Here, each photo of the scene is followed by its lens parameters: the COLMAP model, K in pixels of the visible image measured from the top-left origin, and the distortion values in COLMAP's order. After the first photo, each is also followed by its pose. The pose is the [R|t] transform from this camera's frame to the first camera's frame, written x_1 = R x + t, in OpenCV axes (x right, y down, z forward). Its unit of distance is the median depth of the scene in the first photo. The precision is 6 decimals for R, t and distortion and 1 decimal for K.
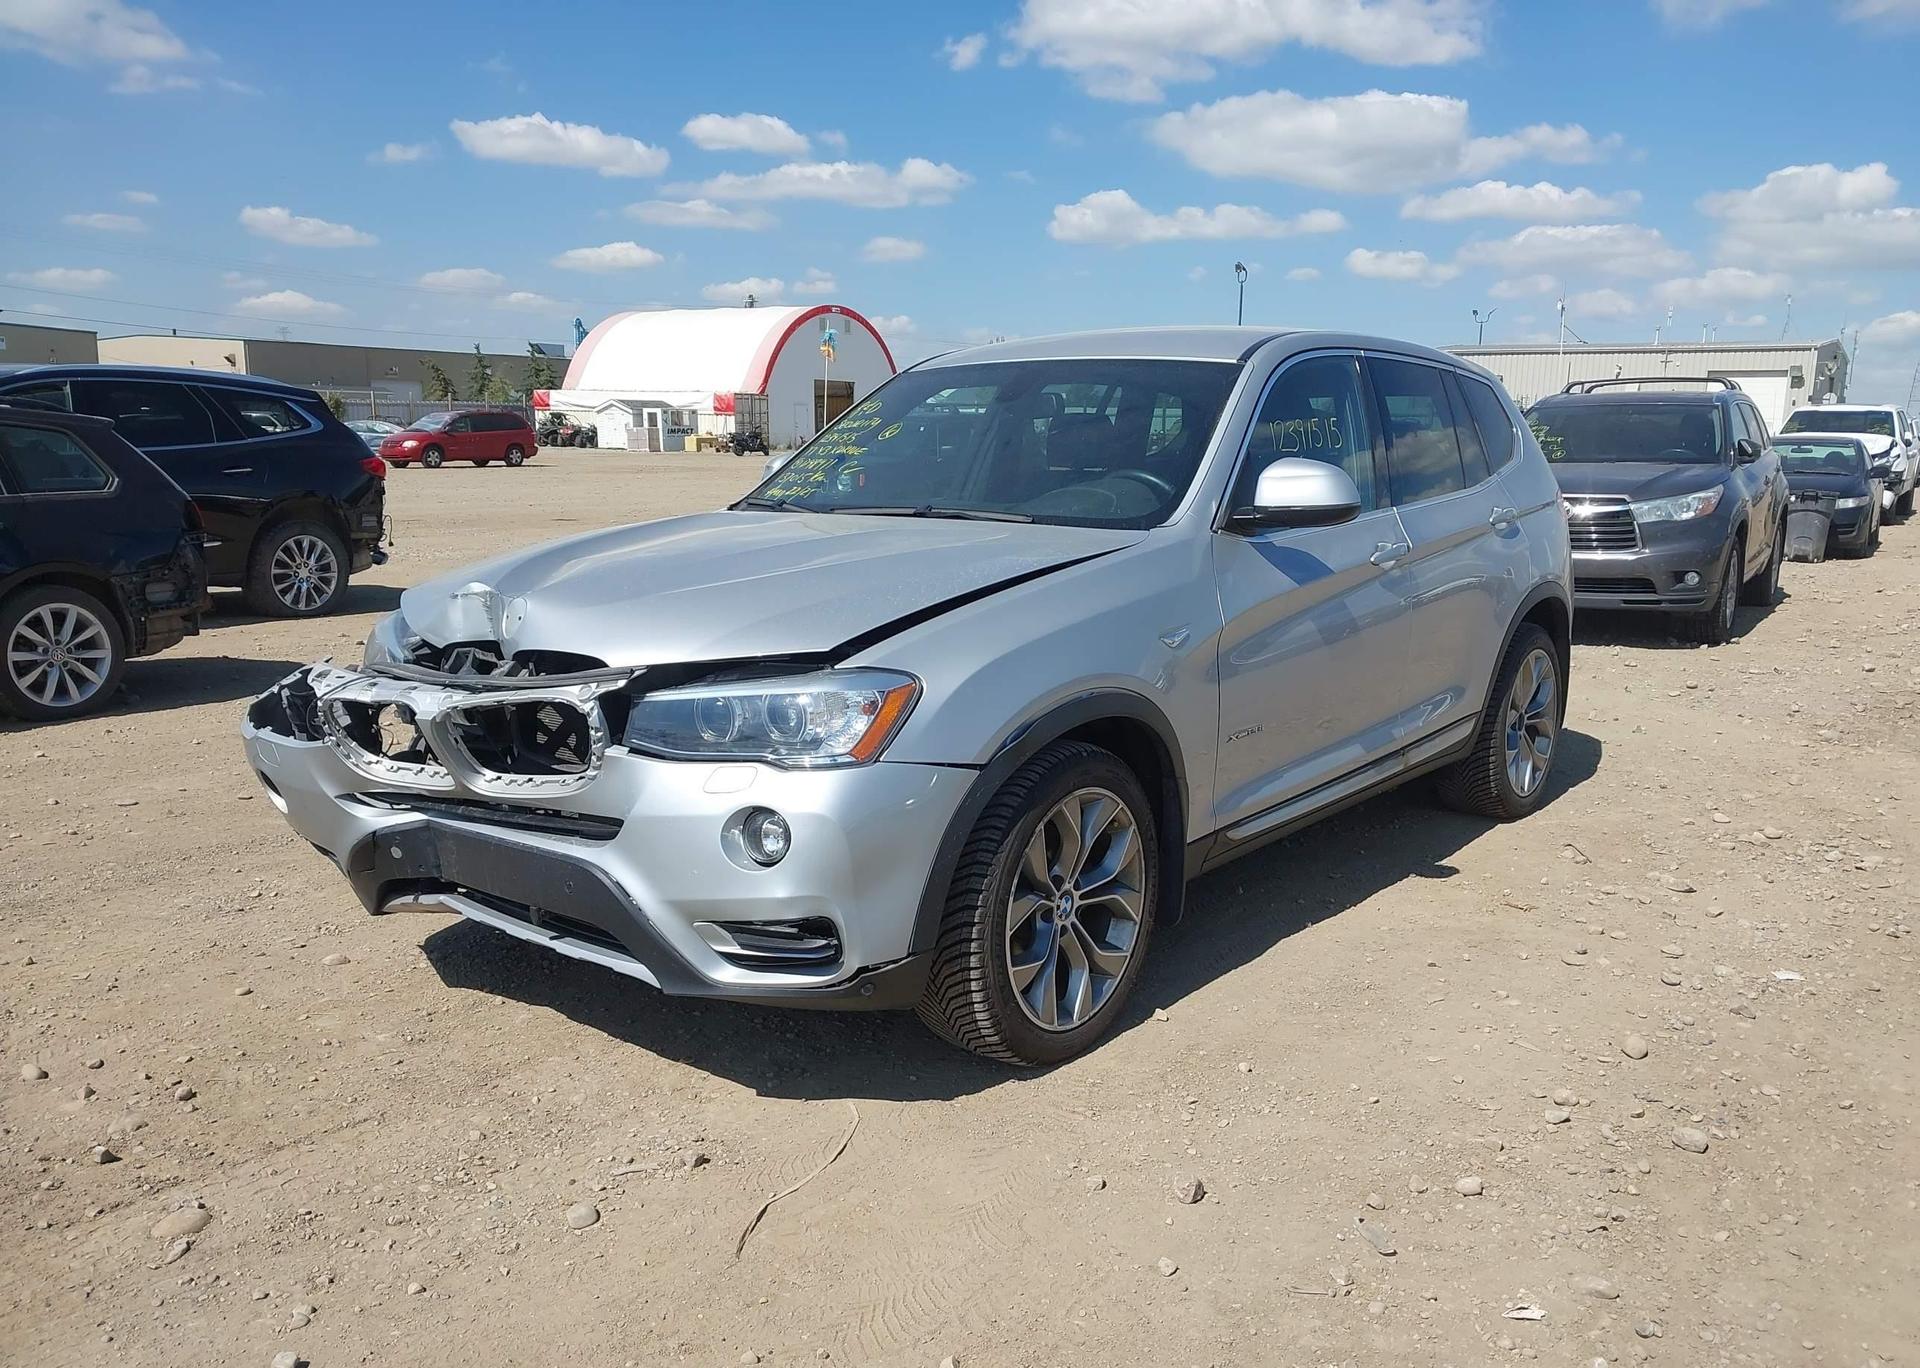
lens RADIAL K [[1545.1, 0, 952.8], [0, 1545.1, 865.4], [0, 0, 1]] dist [0.038641, -0.026622]
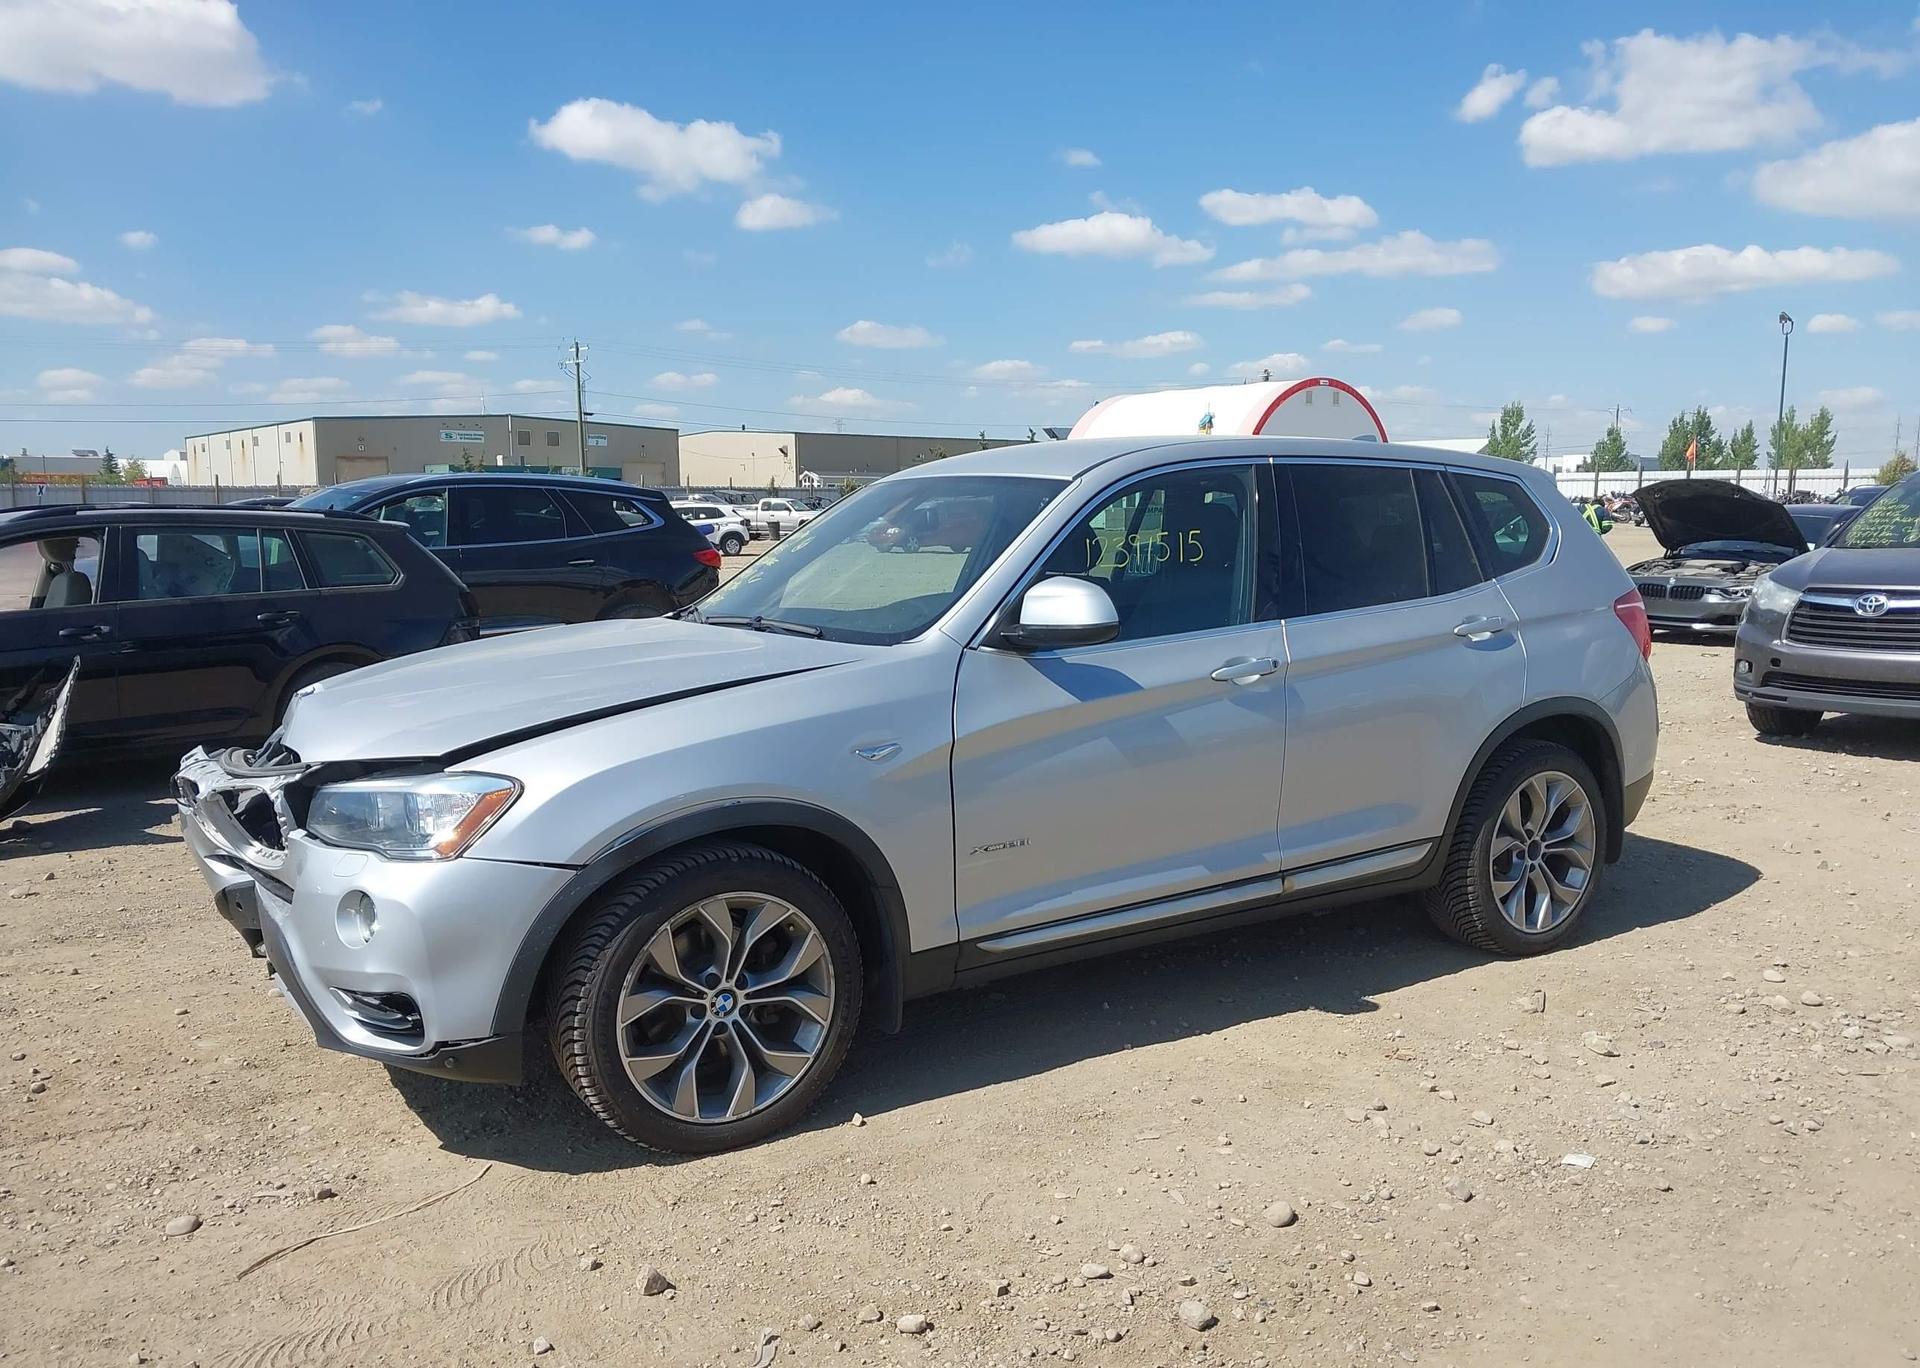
lens RADIAL K [[1545.1, 0, 952.8], [0, 1545.1, 865.4], [0, 0, 1]] dist [0.038641, -0.026622]
pose [[0.937204, 0.065587, -0.342558, 0.599106], [-0.079707, 0.996445, -0.027288, -0.053664], [0.339551, 0.052879, 0.939100, 0.066901]]
